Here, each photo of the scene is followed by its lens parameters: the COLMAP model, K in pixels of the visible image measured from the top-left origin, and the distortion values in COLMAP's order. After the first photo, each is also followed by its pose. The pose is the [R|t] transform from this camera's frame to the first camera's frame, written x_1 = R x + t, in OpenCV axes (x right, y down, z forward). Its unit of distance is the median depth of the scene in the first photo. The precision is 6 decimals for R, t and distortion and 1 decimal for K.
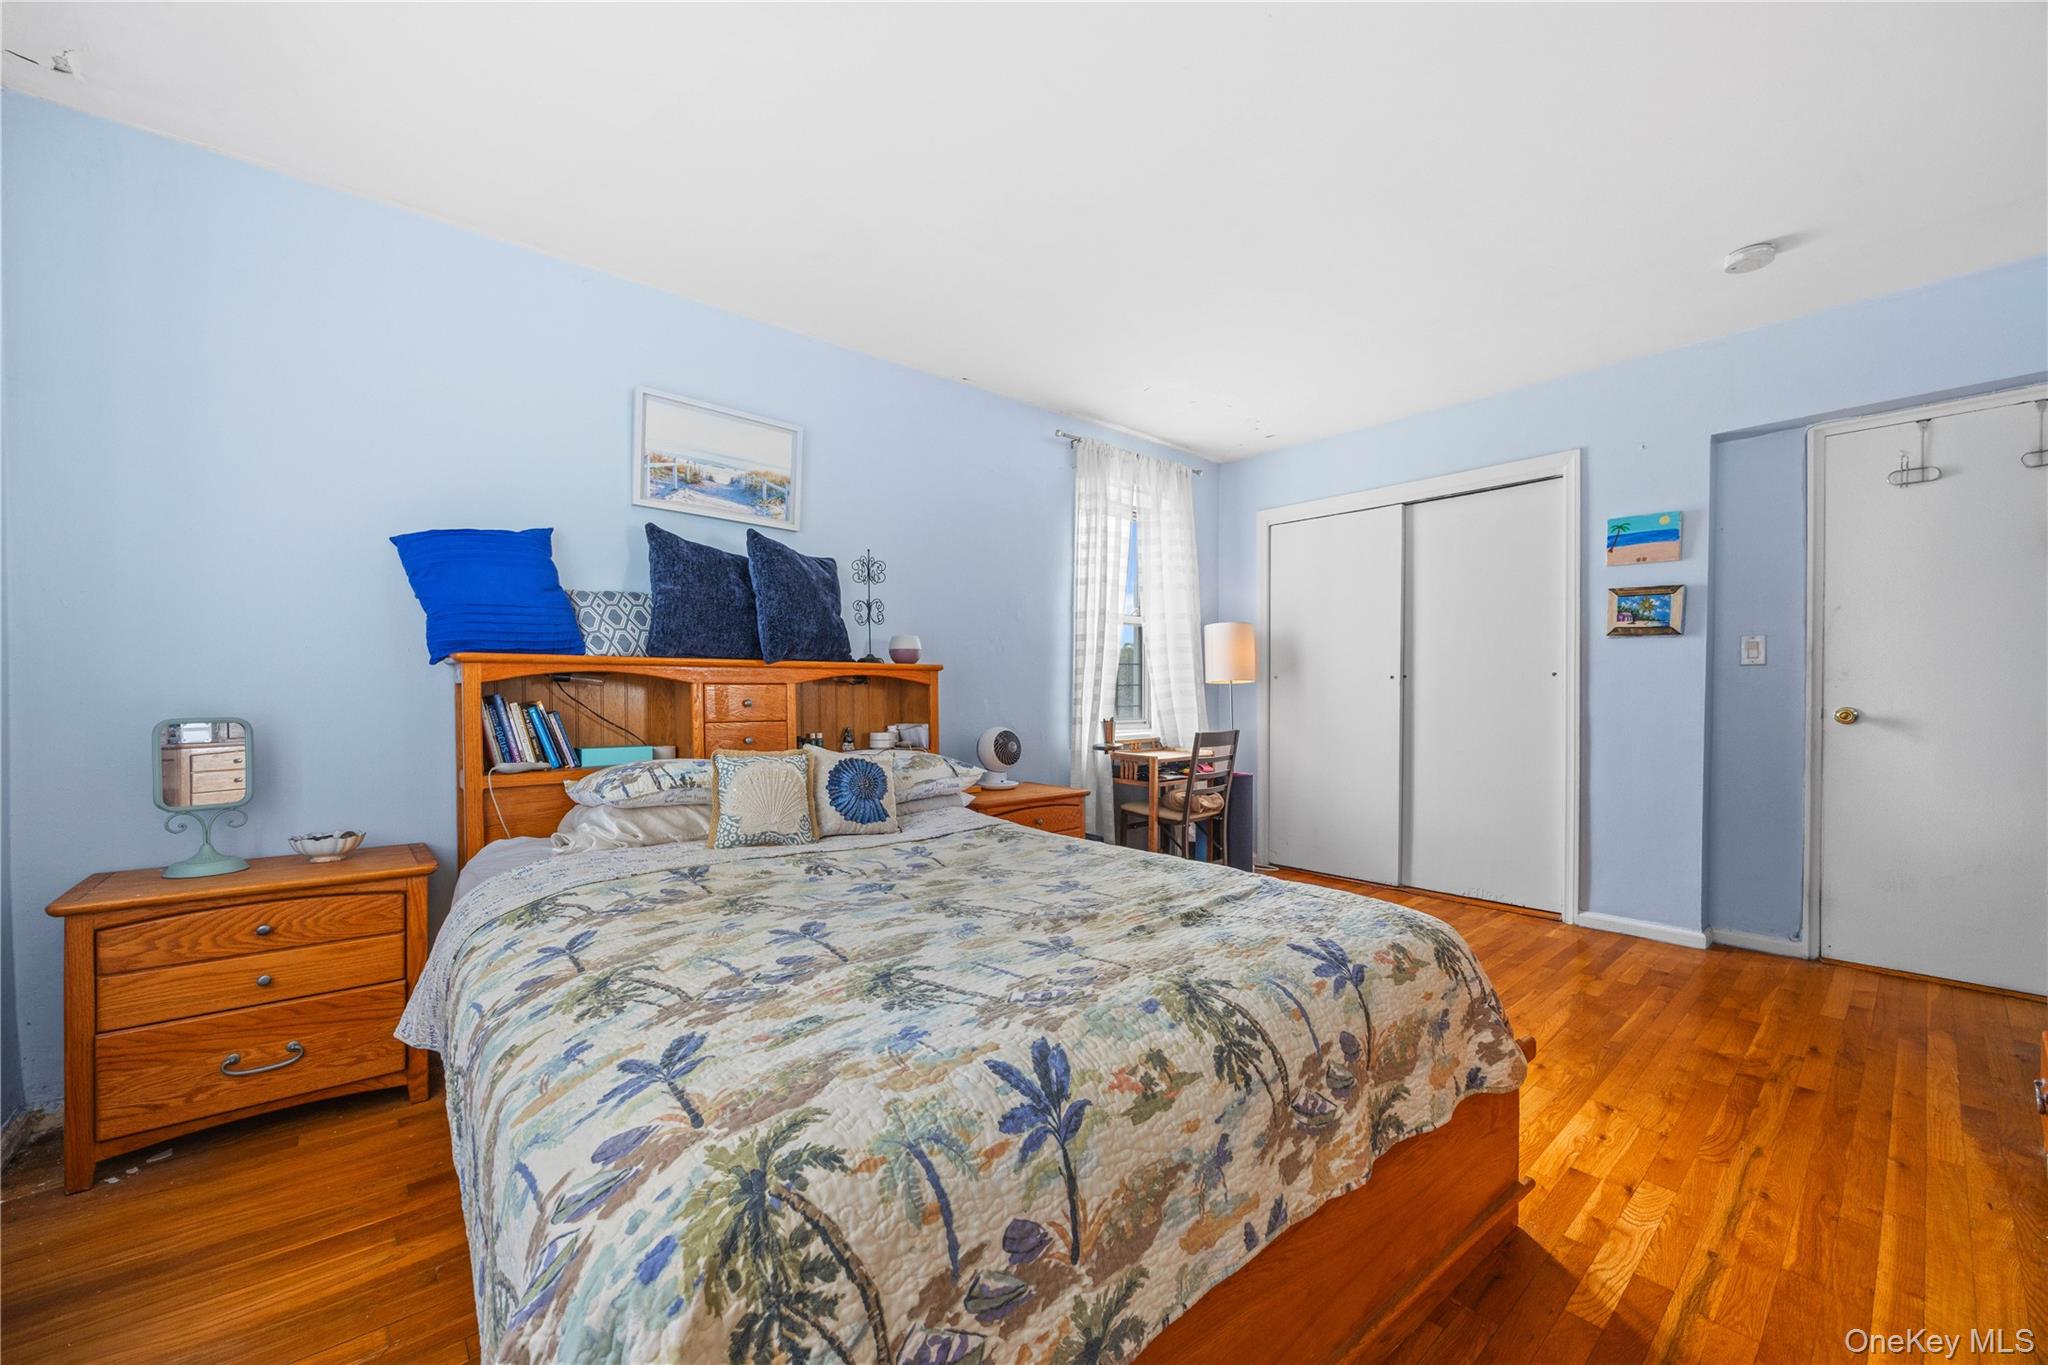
lens RADIAL K [[785.1, 0, 1026.8], [0, 785.1, 686.6], [0, 0, 1]] dist [-0.001226, -0.000043]
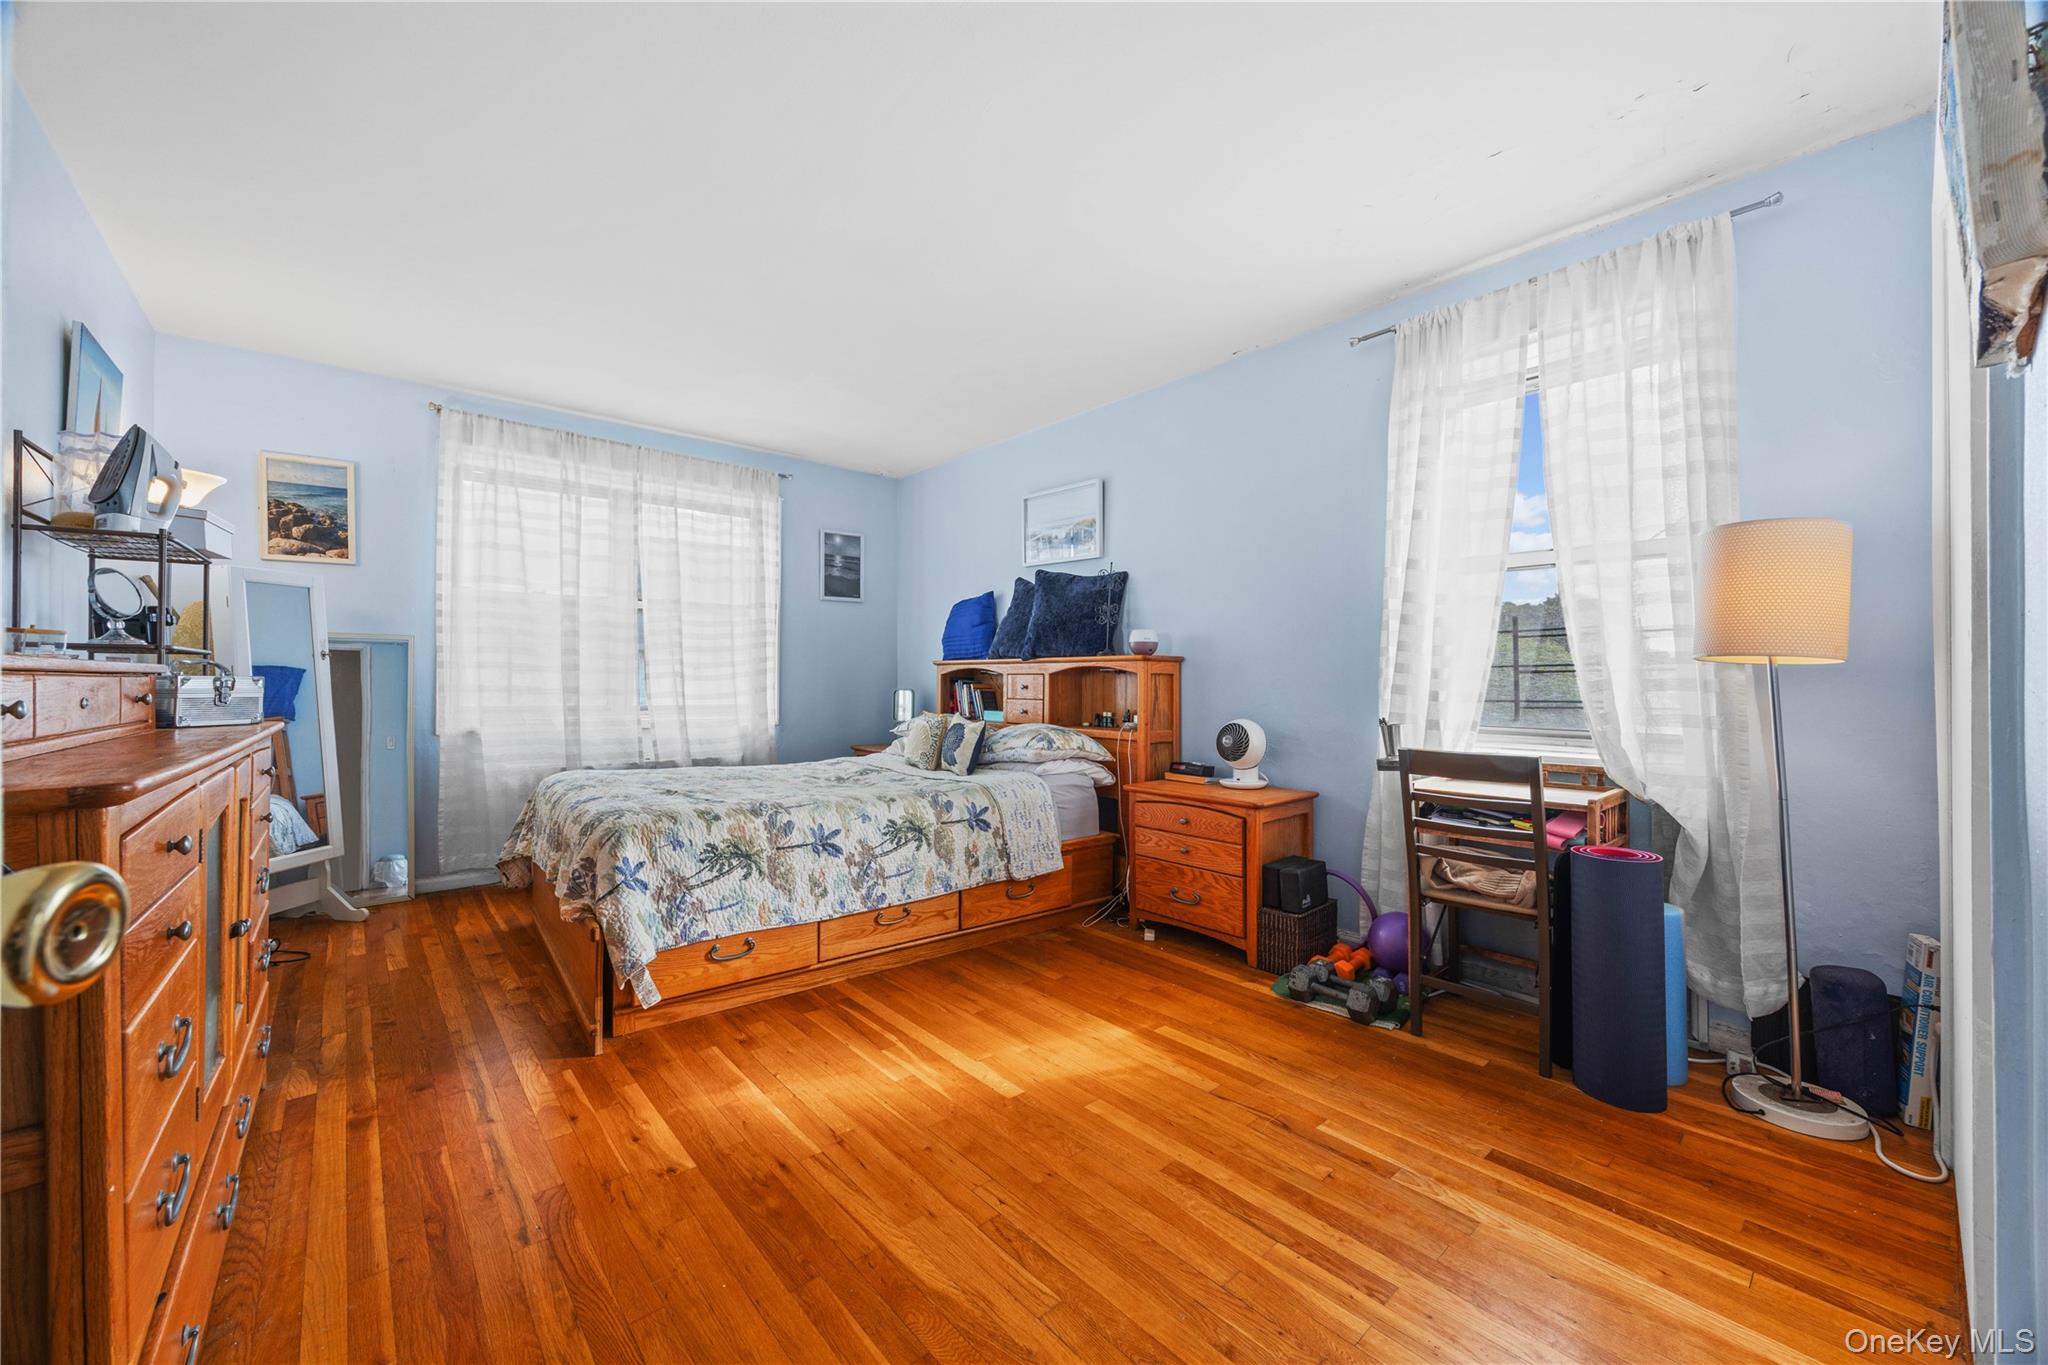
lens RADIAL K [[785.1, 0, 1026.8], [0, 785.1, 686.6], [0, 0, 1]] dist [-0.001226, -0.000043]
pose [[0.005283, -0.004344, -0.999977, 1.084276], [-0.016274, 0.999858, -0.004429, 0.025308], [0.999854, 0.016297, 0.005212, 0.938541]]
